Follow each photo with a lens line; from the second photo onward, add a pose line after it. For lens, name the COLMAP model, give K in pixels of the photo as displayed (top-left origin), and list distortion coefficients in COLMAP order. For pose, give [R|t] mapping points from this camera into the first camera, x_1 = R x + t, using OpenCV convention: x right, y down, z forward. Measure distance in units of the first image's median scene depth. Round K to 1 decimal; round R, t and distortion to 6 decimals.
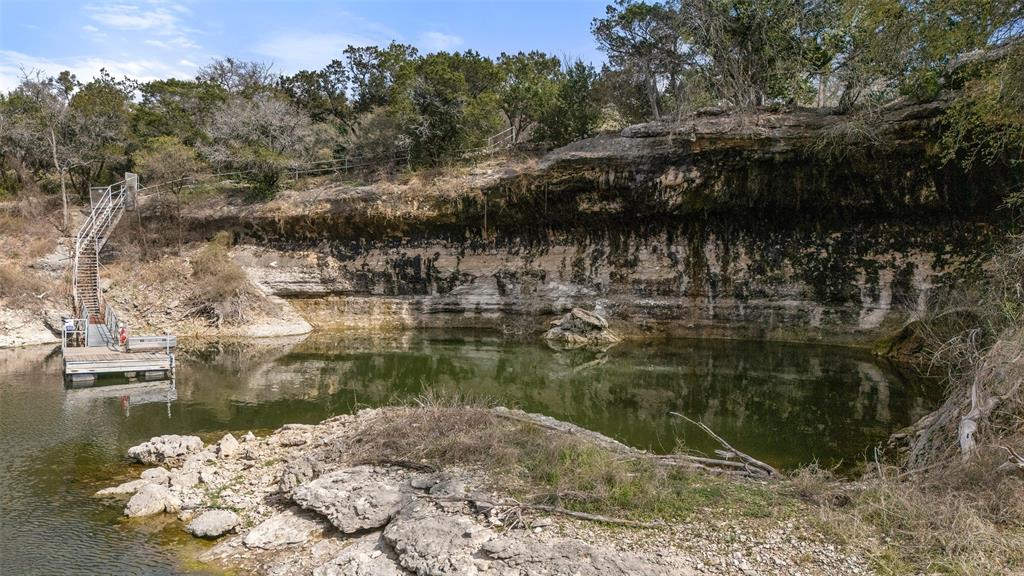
lens RADIAL K [[769.7, 0, 515.9], [0, 769.7, 287.5], [0, 0, 1]] dist [0.097081, -0.012785]
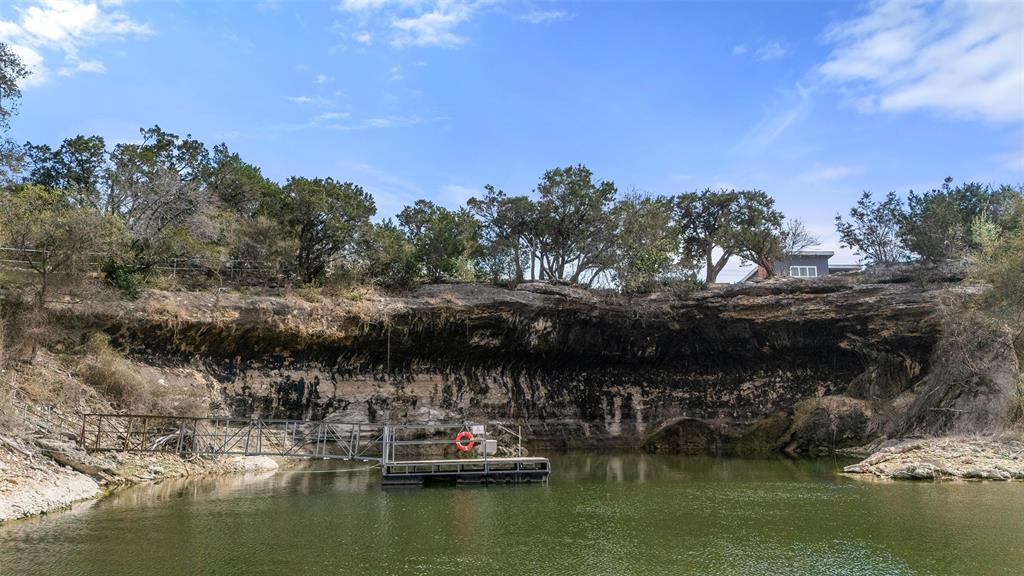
lens RADIAL K [[769.7, 0, 515.0], [0, 769.7, 284.7], [0, 0, 1]] dist [0.097081, -0.012785]
pose [[0.489501, 0.147459, 0.859444, -0.844572], [0.044541, 0.980083, -0.193526, 0.039996], [-0.870864, 0.133012, 0.473184, 0.348007]]
